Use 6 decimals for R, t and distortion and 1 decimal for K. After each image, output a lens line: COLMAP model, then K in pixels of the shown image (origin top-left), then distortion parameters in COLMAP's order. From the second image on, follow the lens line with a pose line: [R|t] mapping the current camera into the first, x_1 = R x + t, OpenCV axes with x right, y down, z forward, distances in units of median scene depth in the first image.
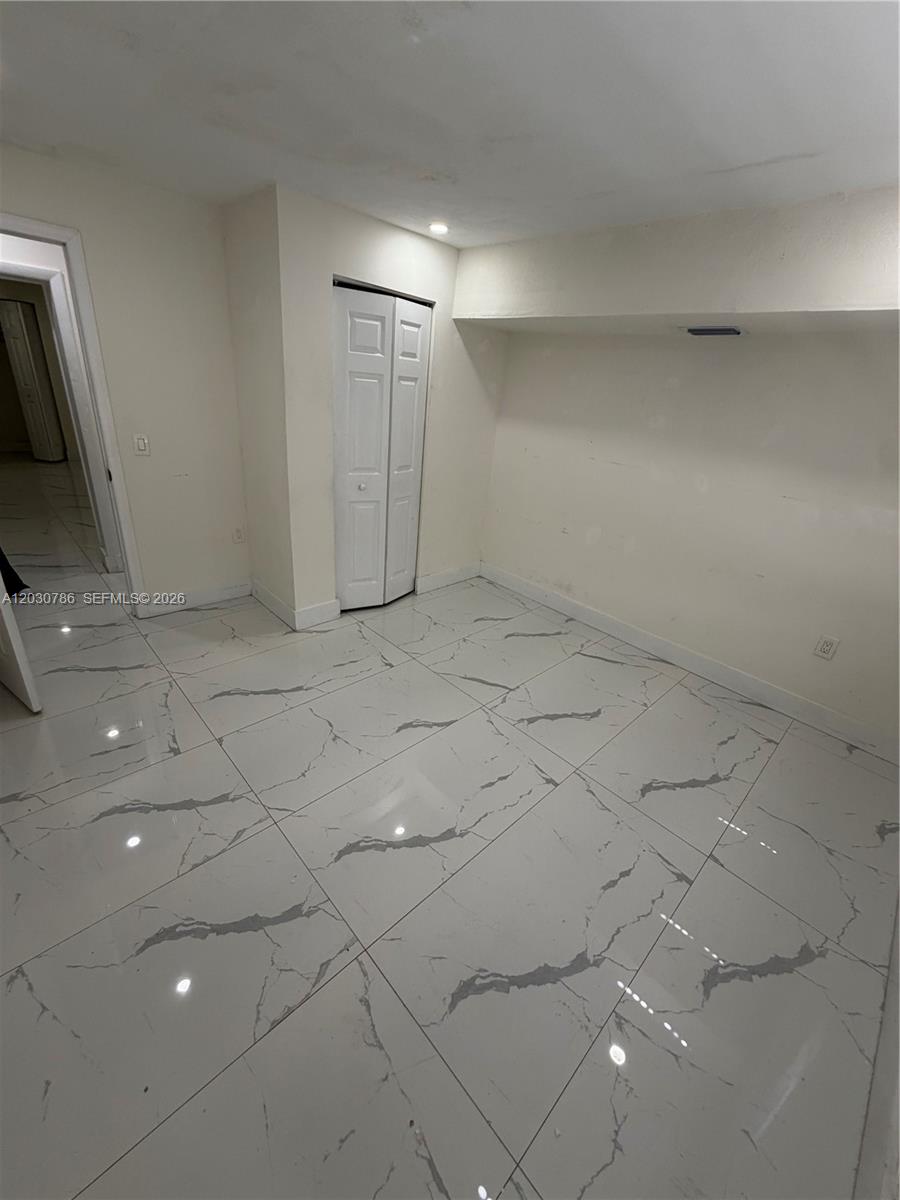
lens RADIAL K [[461.7, 0, 453.2], [0, 461.7, 634.7], [0, 0, 1]] dist [0.000867, 0.000075]
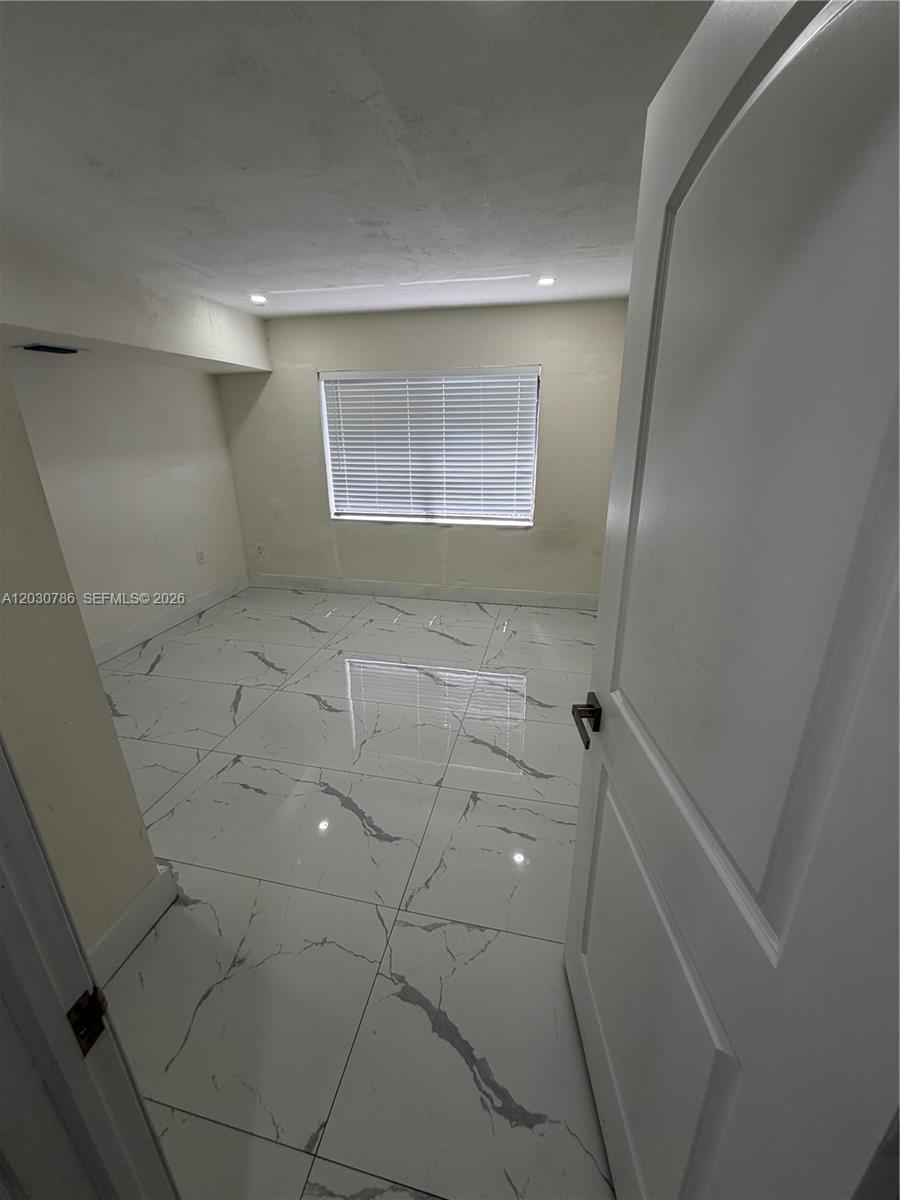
lens RADIAL K [[475.5, 0, 450.9], [0, 475.5, 594.7], [0, 0, 1]] dist [0.001135, 0.000205]
pose [[-0.550440, -0.363254, 0.751706, -0.948010], [0.372138, 0.699235, 0.610397, -0.554130], [-0.747348, 0.615725, -0.249707, 0.822470]]
